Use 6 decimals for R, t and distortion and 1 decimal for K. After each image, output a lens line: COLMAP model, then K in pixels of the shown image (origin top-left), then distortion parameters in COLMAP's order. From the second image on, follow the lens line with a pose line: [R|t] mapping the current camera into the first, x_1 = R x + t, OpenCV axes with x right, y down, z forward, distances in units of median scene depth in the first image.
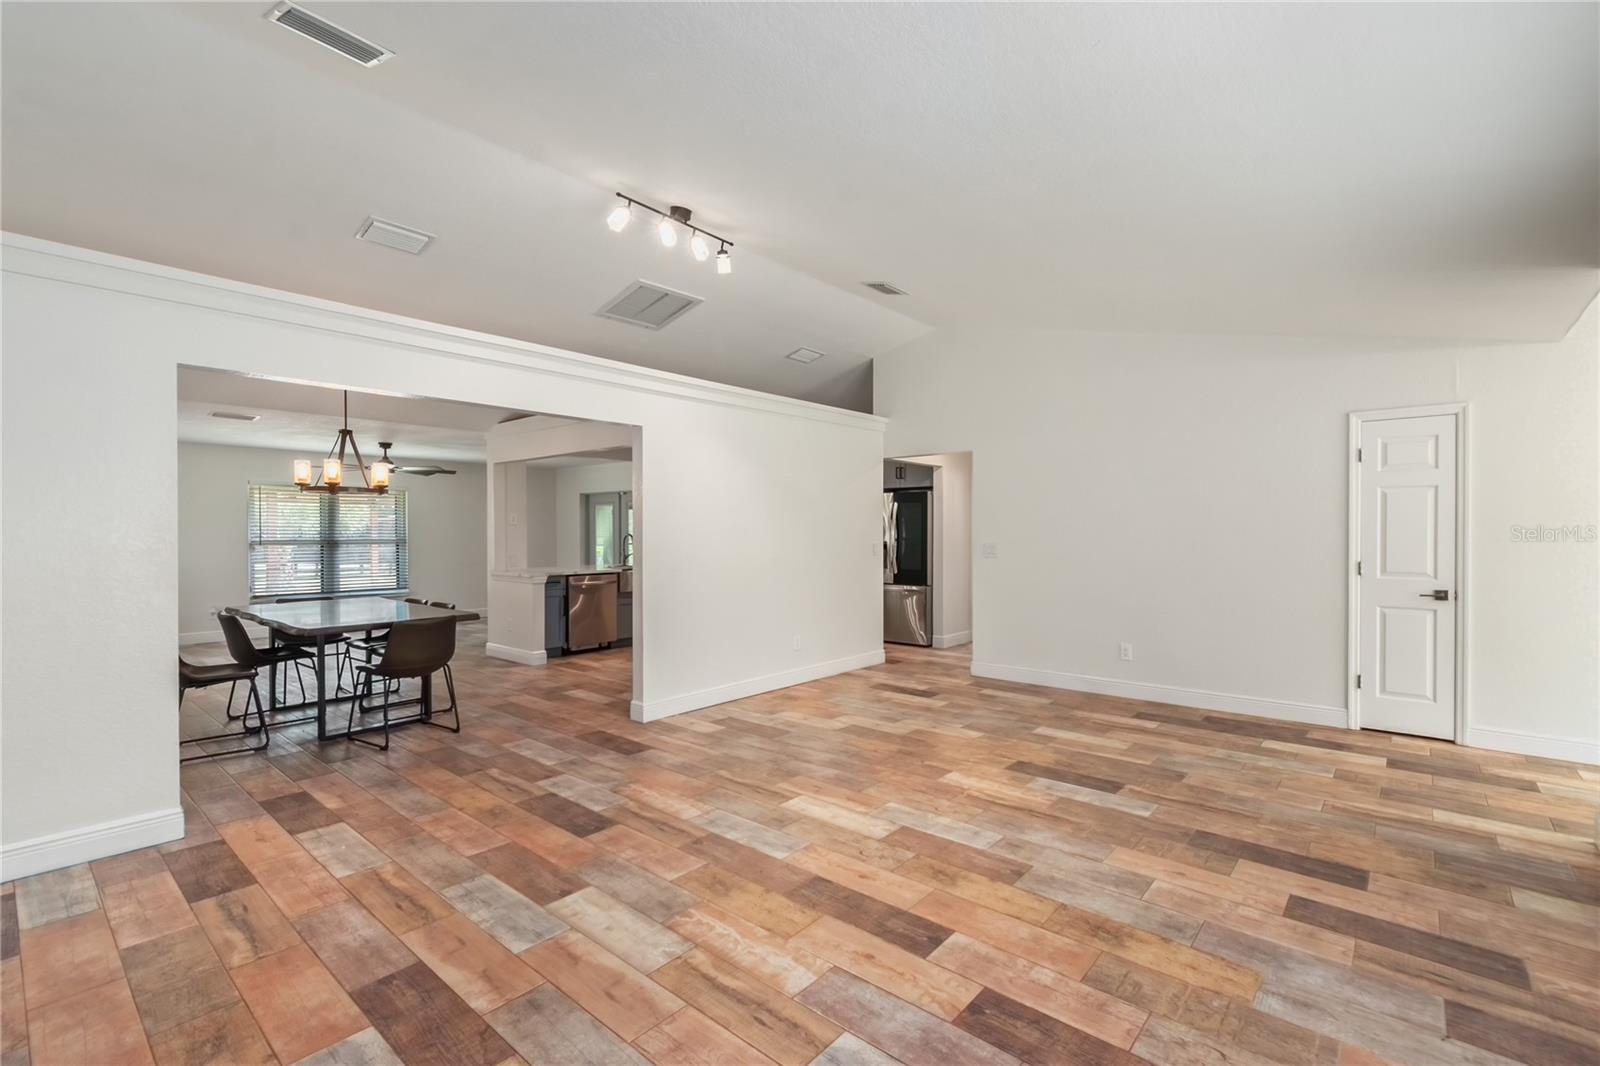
lens RADIAL K [[718.3, 0, 821.0], [0, 718.3, 520.5], [0, 0, 1]] dist [-0.001307, 0.000585]
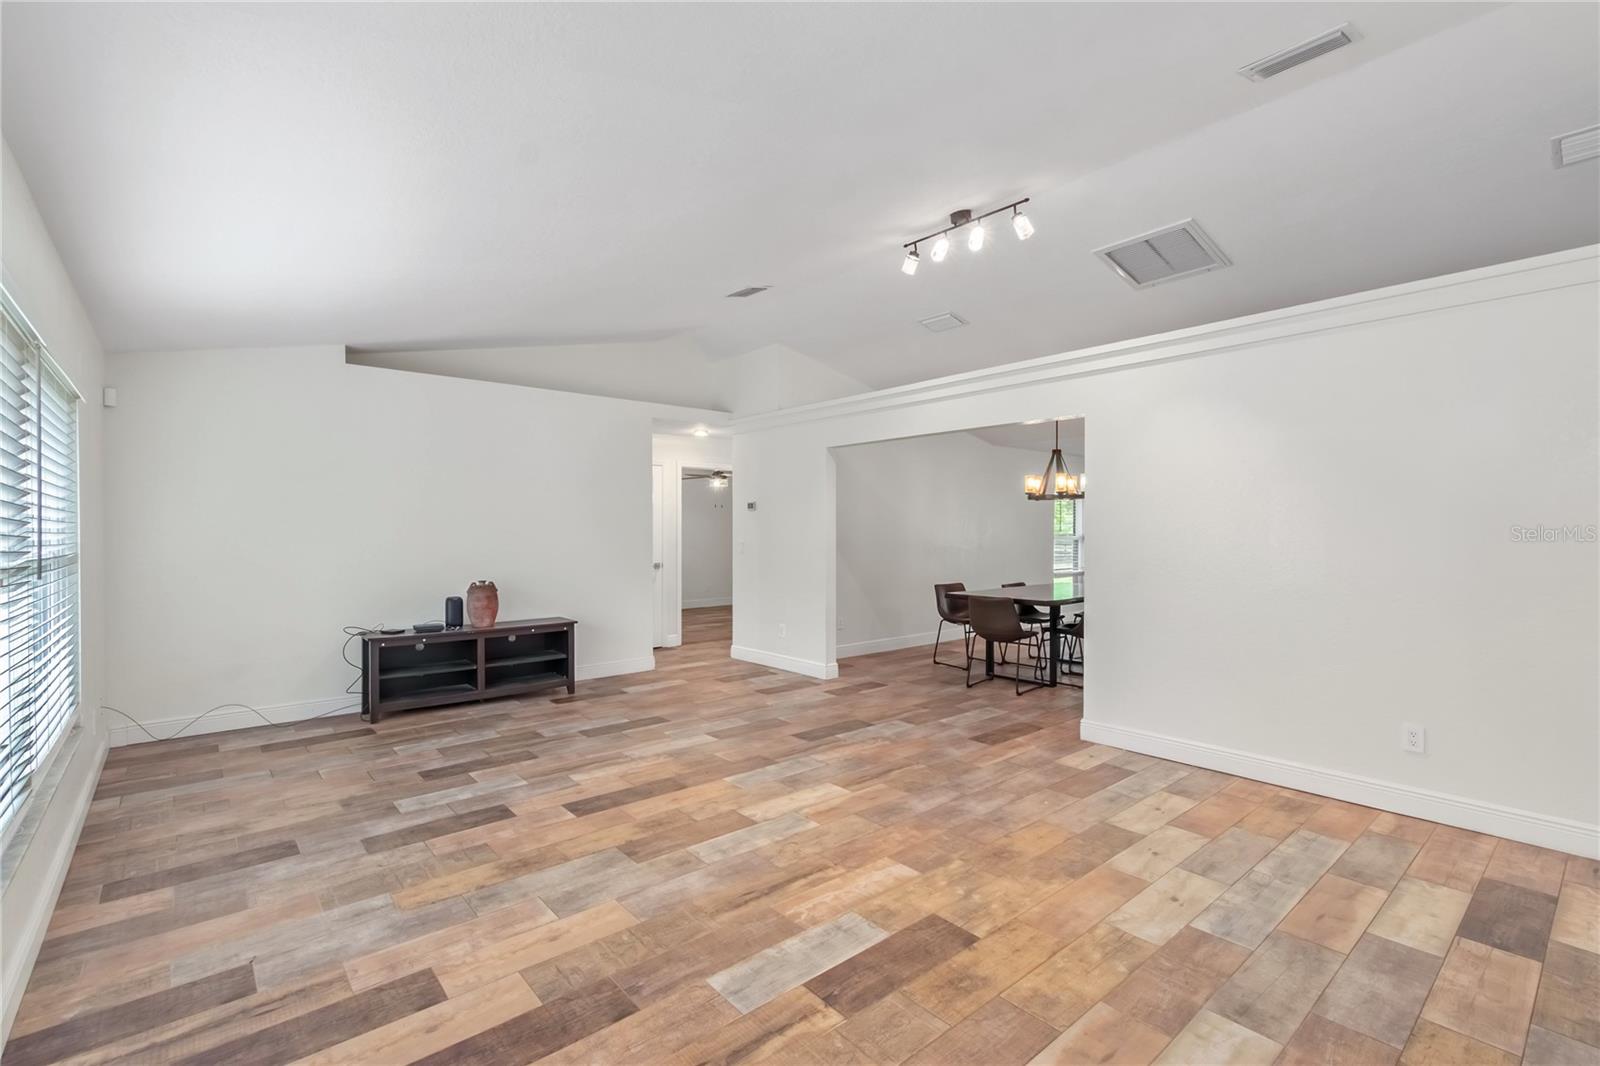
lens RADIAL K [[718.3, 0, 799.3], [0, 718.3, 535.2], [0, 0, 1]] dist [-0.001307, 0.000585]
pose [[-0.169746, 0.011638, -0.985419, 1.101136], [0.016802, 0.999819, 0.008914, 0.008654], [0.985345, -0.015044, -0.169911, 1.232515]]
